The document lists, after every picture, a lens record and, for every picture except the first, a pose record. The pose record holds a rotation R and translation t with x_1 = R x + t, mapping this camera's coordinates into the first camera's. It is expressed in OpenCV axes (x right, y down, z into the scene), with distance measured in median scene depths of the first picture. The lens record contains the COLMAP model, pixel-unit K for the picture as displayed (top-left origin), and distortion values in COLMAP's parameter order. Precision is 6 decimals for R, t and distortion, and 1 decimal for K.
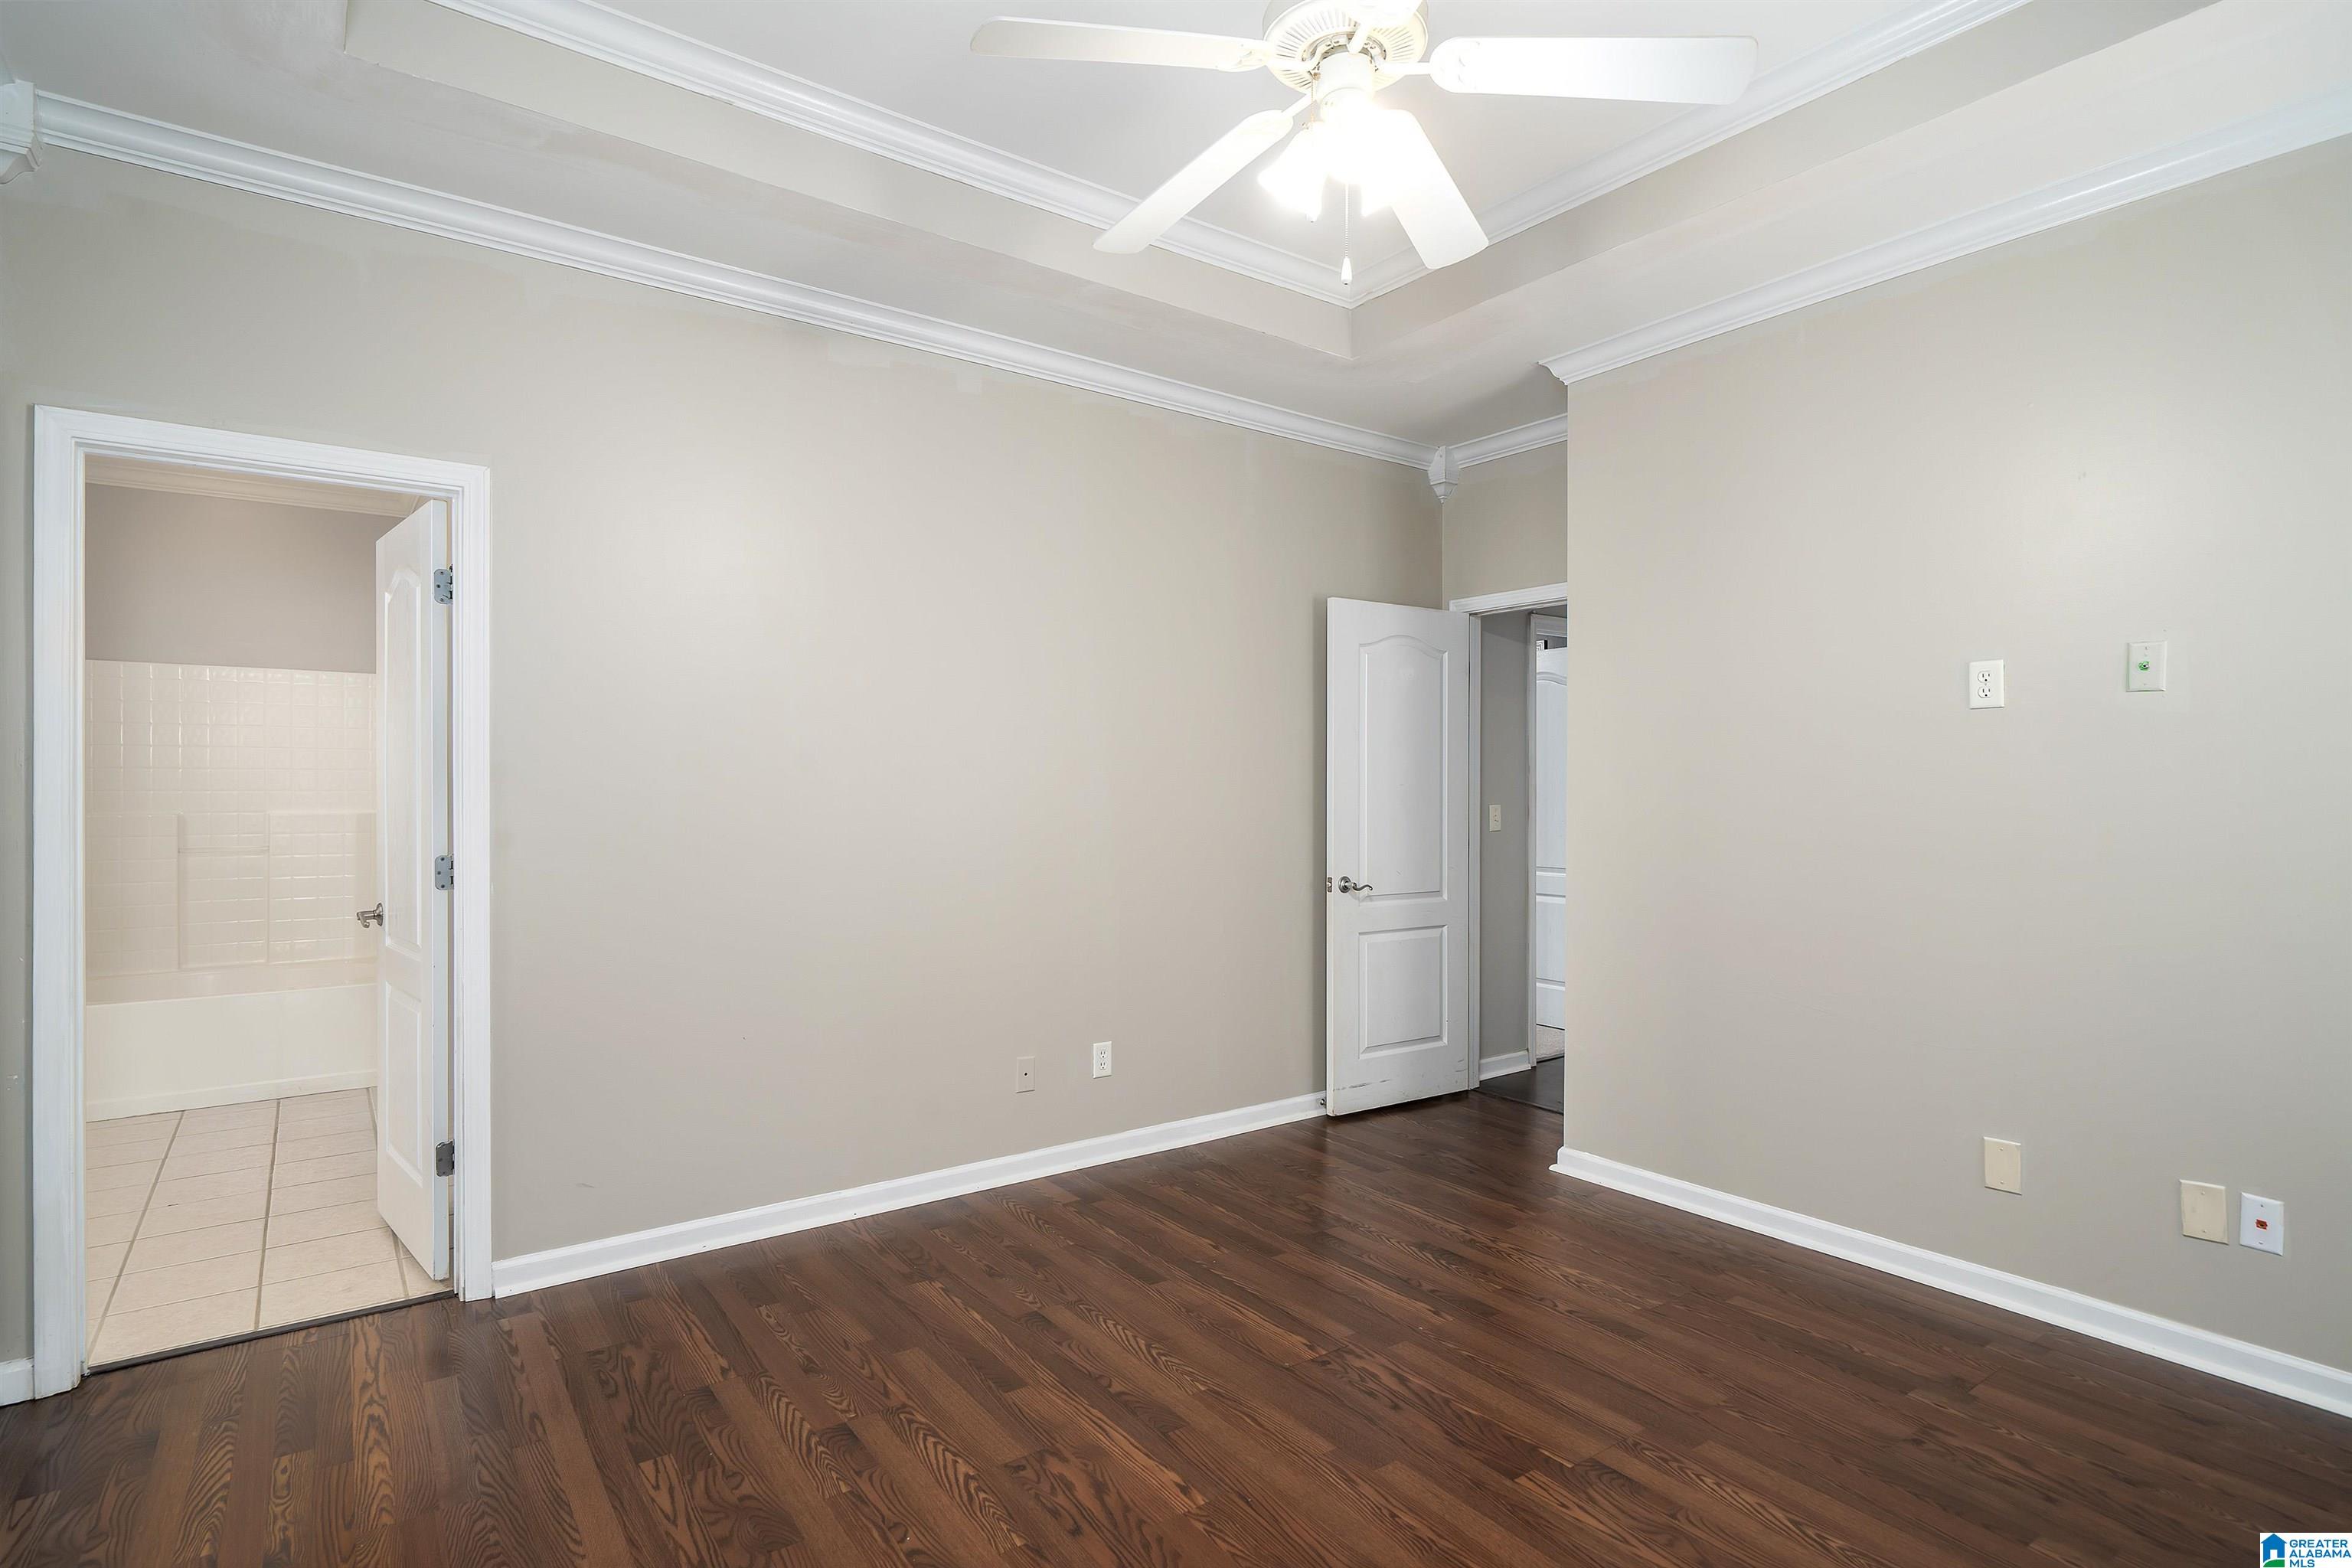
lens RADIAL K [[1184.8, 0, 1176.0], [0, 1184.8, 784.0], [0, 0, 1]] dist [0.001709, 0.000644]
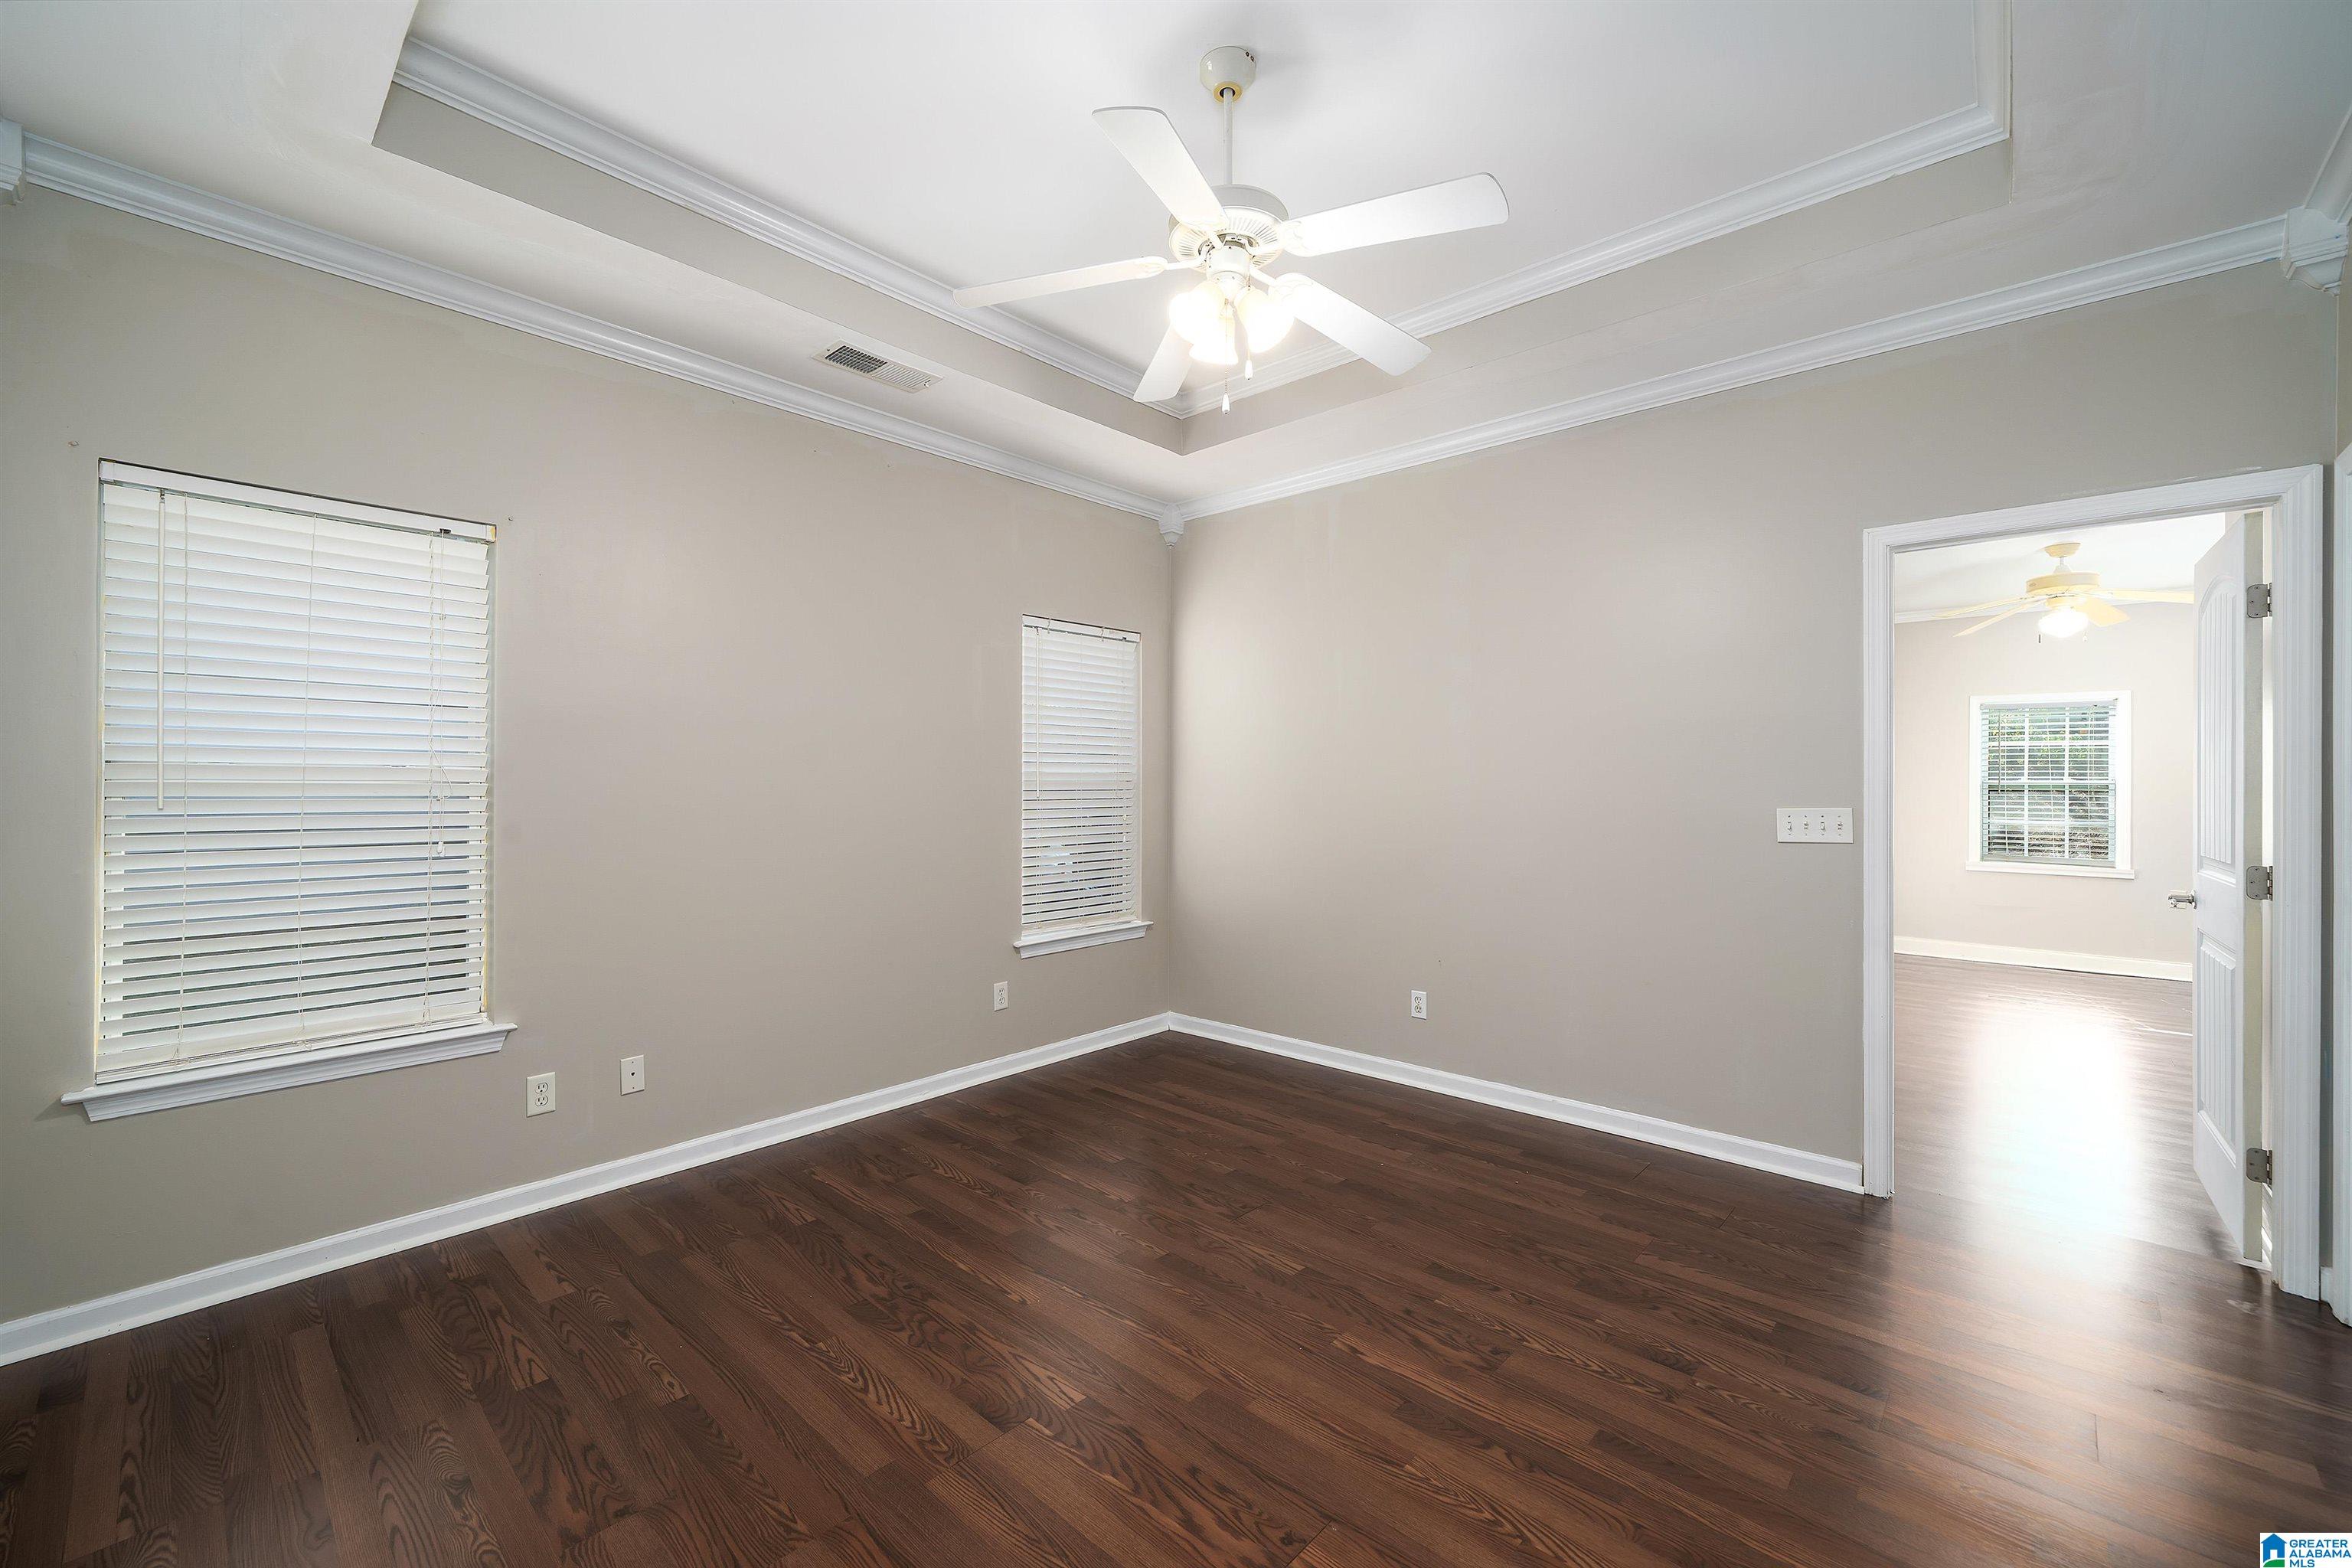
lens RADIAL K [[958.8, 0, 1176.0], [0, 958.8, 784.0], [0, 0, 1]] dist [0.000748, 0.000141]
pose [[-0.978974, -0.002822, -0.203965, 0.372465], [-0.003511, 0.999989, 0.003015, 0.000992], [0.203954, 0.003668, -0.978974, 1.826984]]
